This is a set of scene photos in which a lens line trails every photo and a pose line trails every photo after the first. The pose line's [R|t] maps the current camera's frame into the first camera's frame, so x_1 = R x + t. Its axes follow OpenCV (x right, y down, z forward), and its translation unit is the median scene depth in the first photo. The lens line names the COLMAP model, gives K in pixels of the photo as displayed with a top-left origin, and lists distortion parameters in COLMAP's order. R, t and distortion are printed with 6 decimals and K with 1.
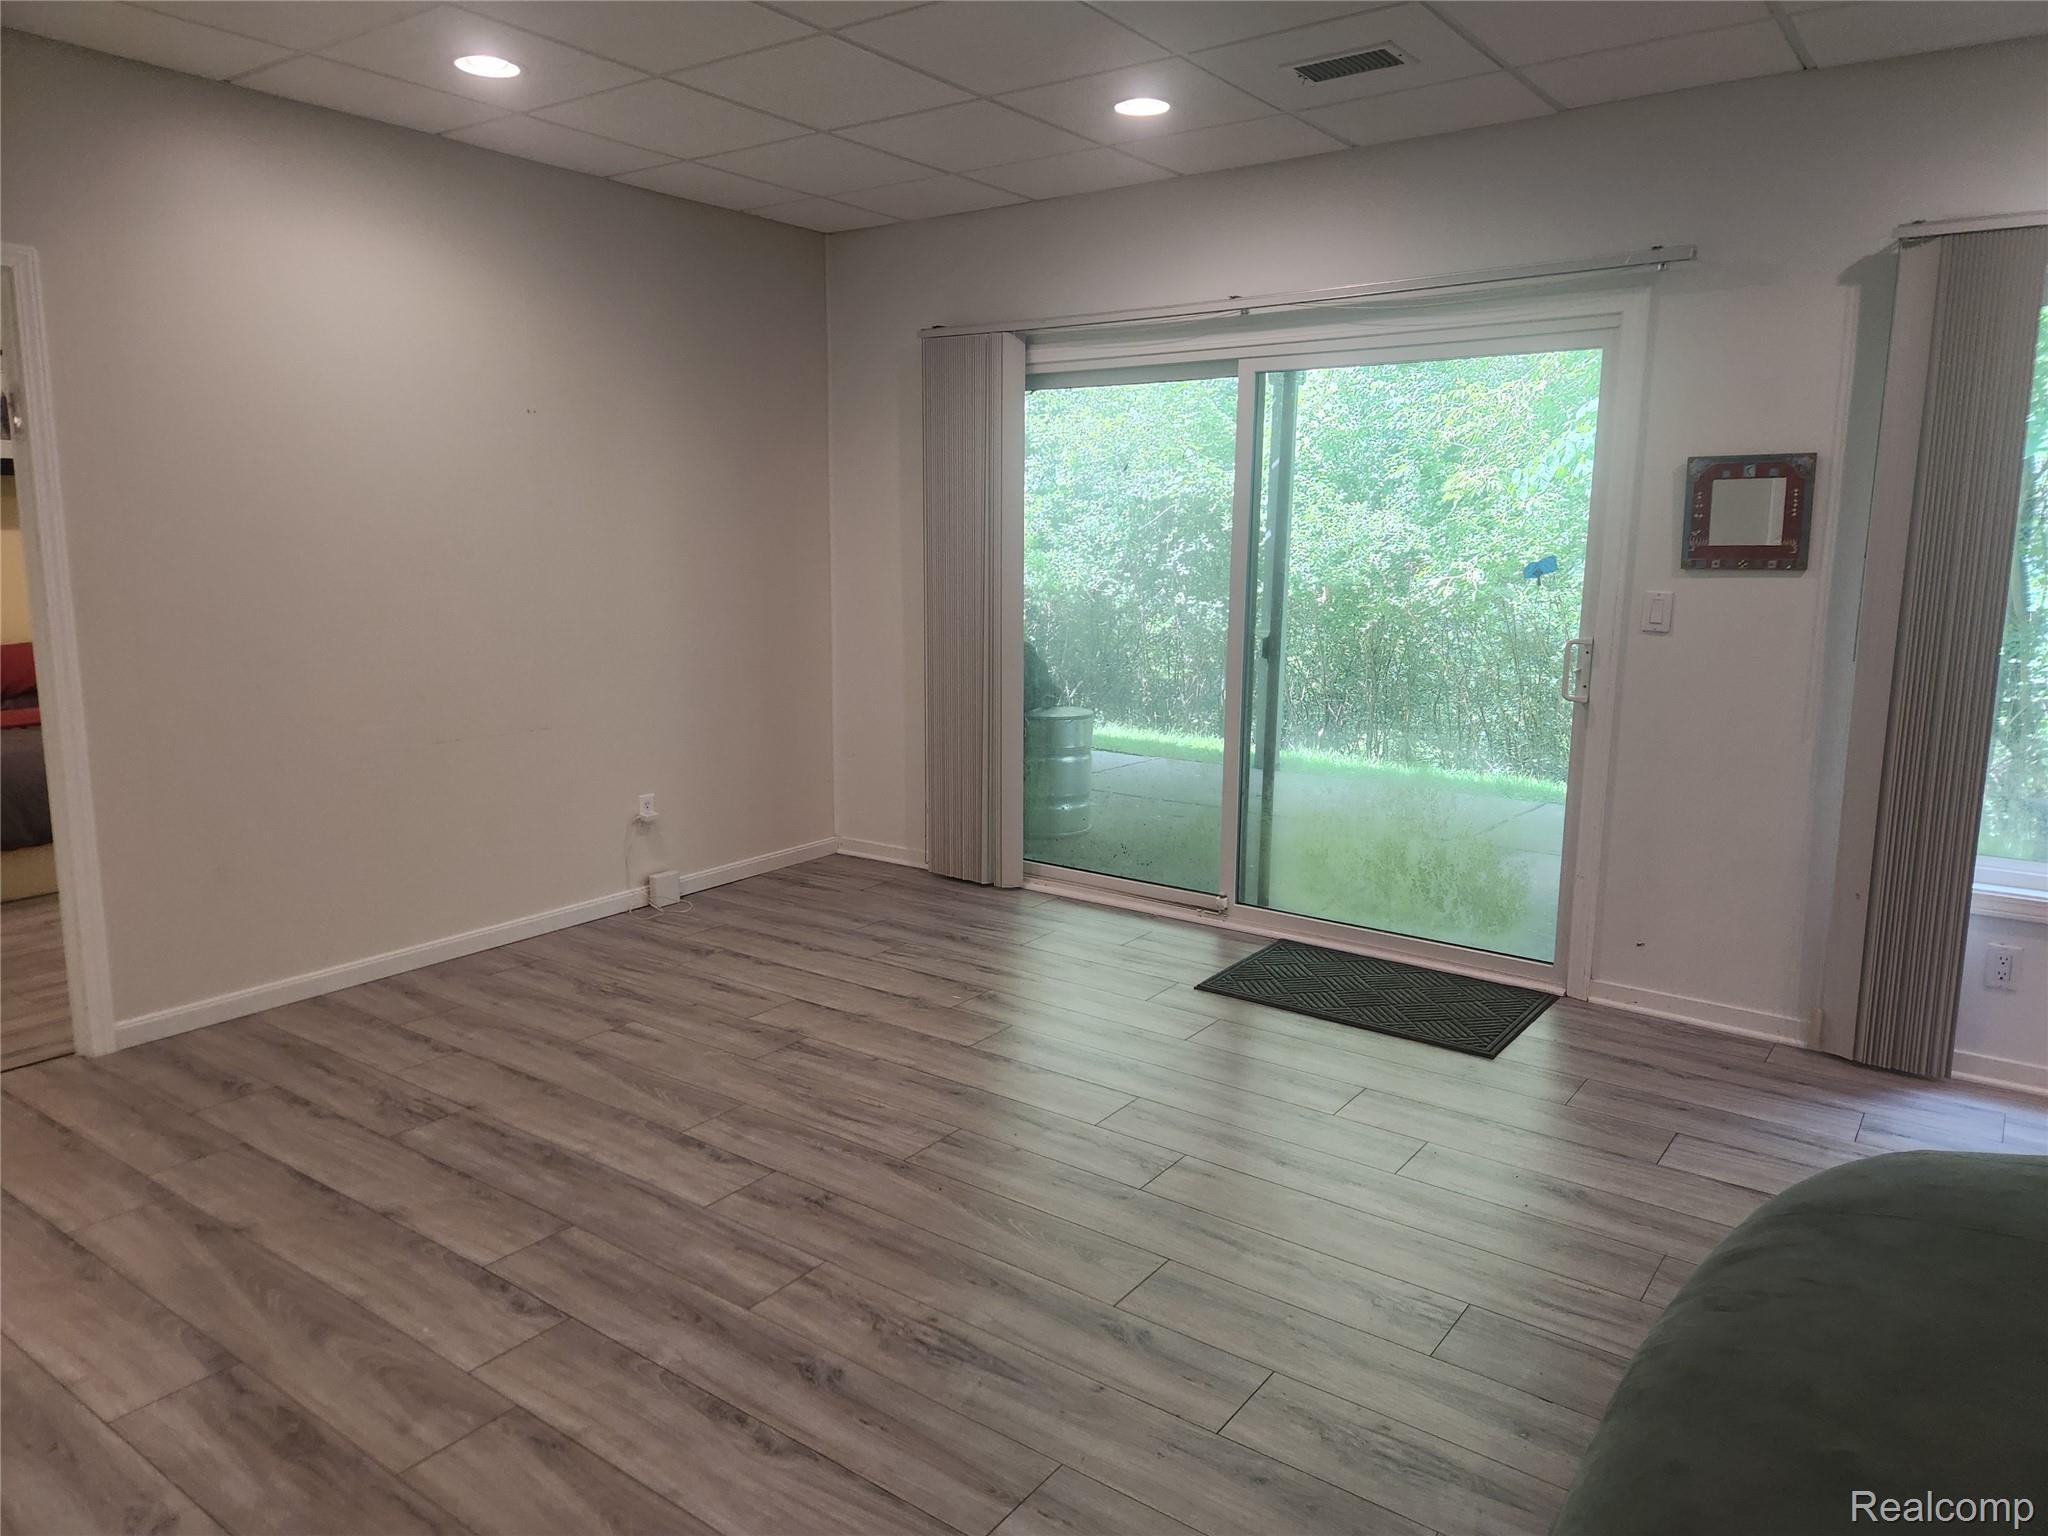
lens RADIAL K [[1370.8, 0, 1022.2], [0, 1370.8, 758.6], [0, 0, 1]] dist [0.064717, -0.052122]
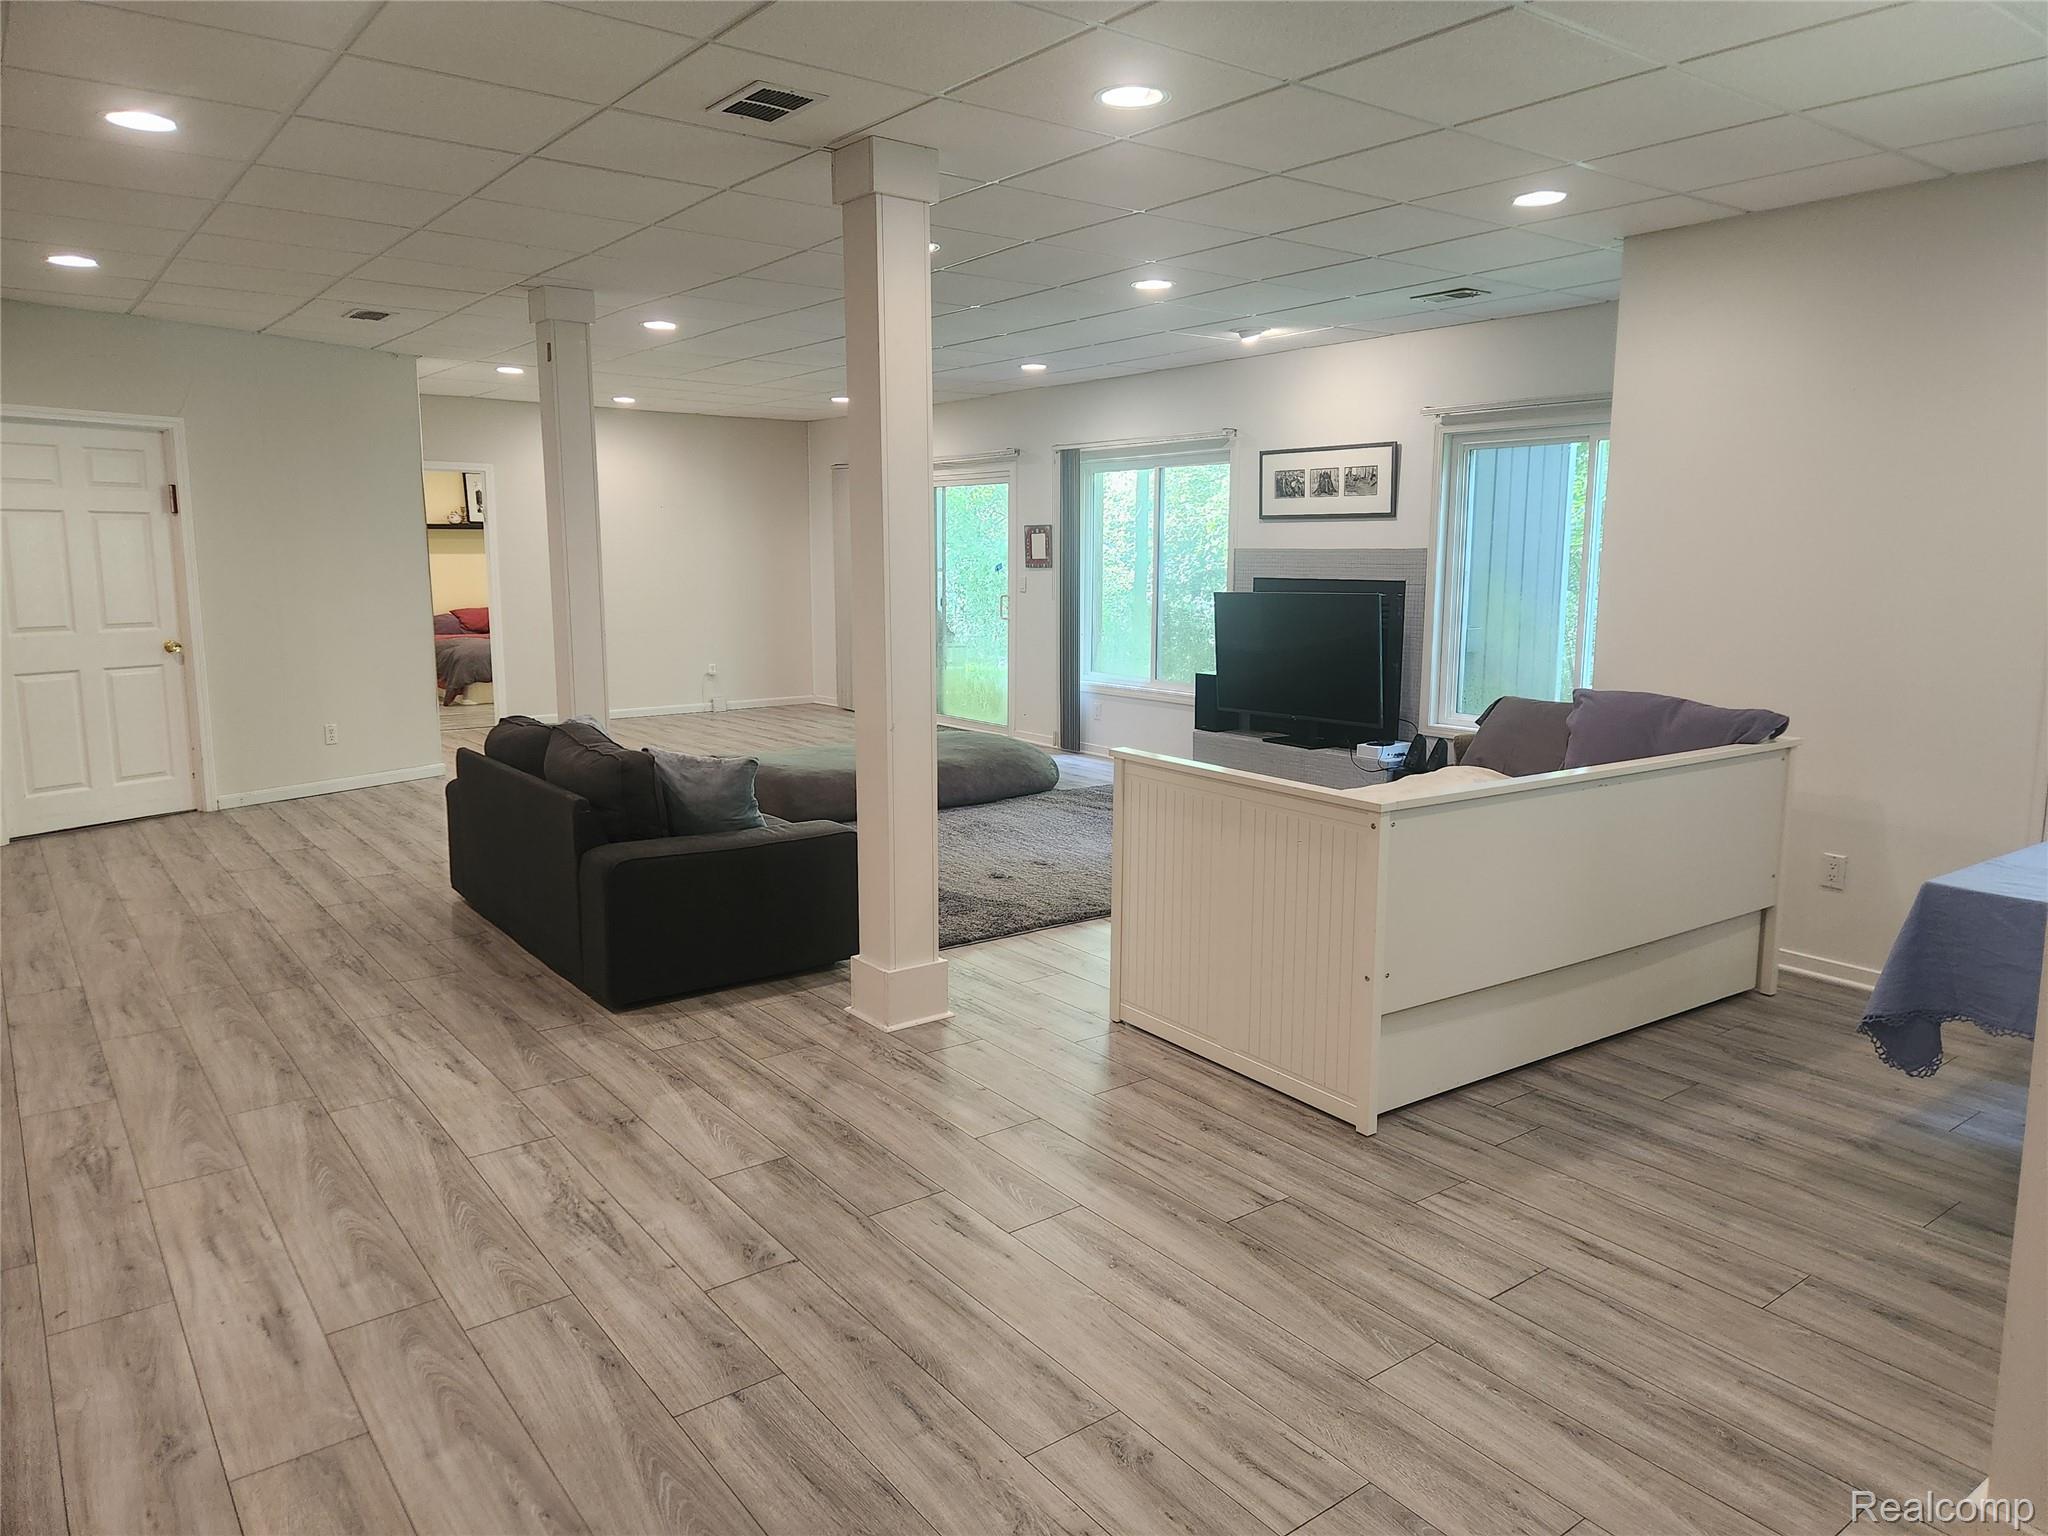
lens RADIAL K [[1370.8, 0, 1022.3], [0, 1370.8, 758.7], [0, 0, 1]] dist [0.064717, -0.052122]
pose [[0.958736, 0.040611, -0.281383, 1.222175], [-0.045574, 0.998899, -0.011115, 0.256811], [0.280622, 0.023480, 0.959531, -1.501096]]
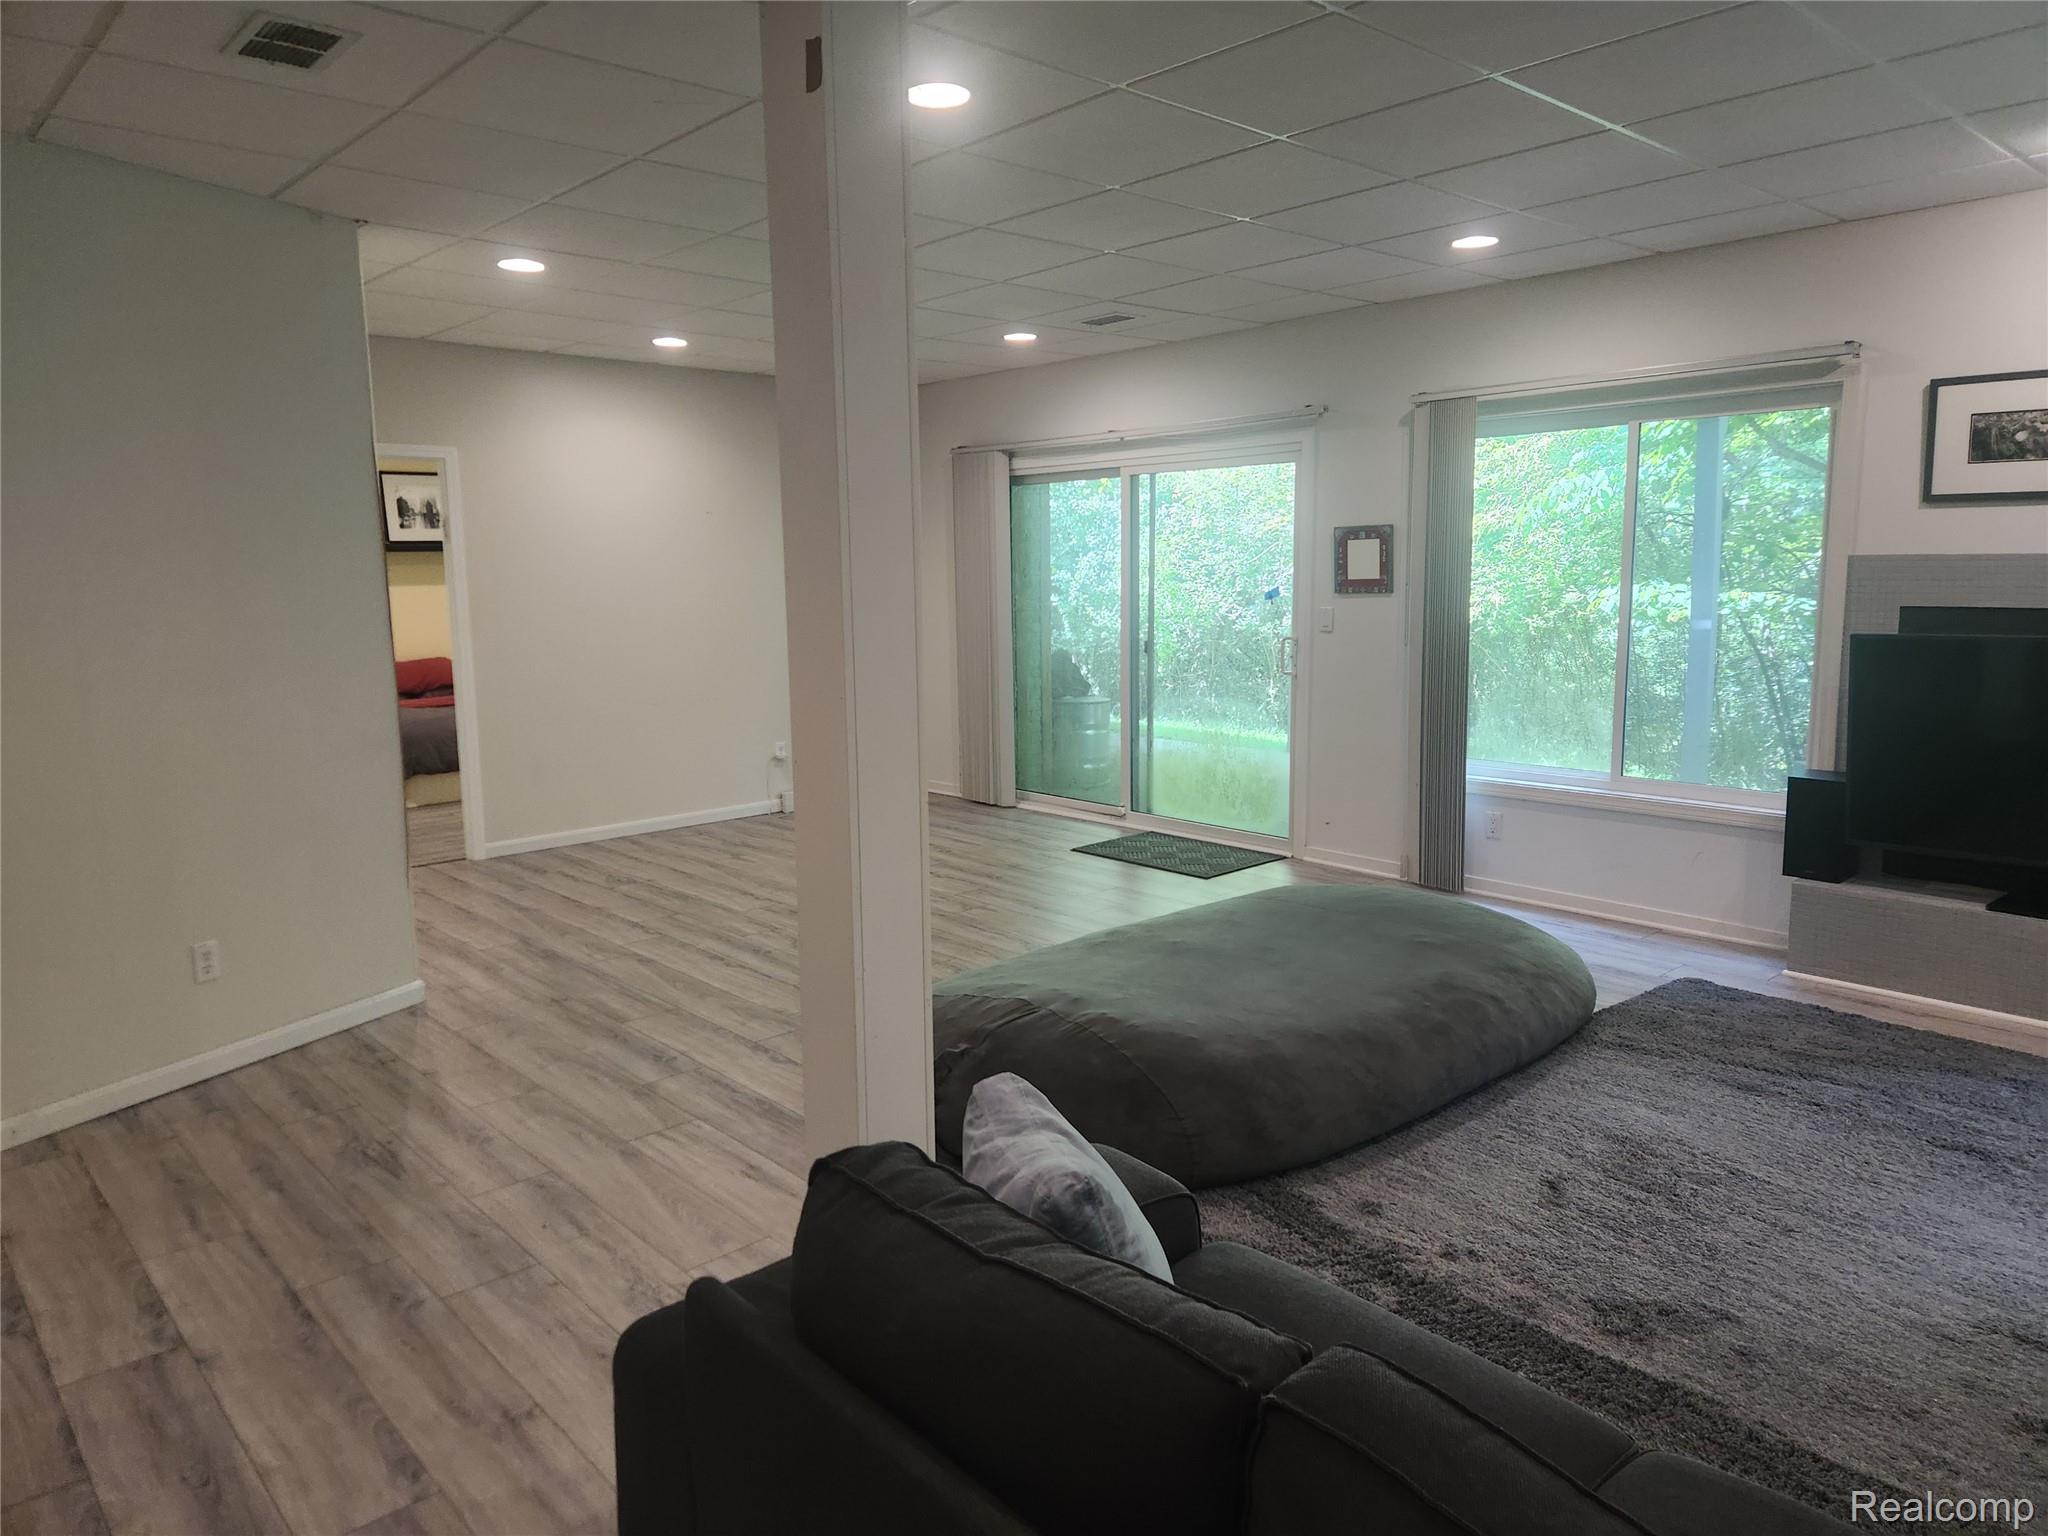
lens RADIAL K [[1370.8, 0, 1028.1], [0, 1370.8, 756.5], [0, 0, 1]] dist [0.064717, -0.052122]
pose [[0.979241, 0.007432, -0.202562, 0.452028], [-0.012412, 0.999651, -0.023326, 0.103283], [0.202318, 0.025356, 0.978992, -0.693615]]
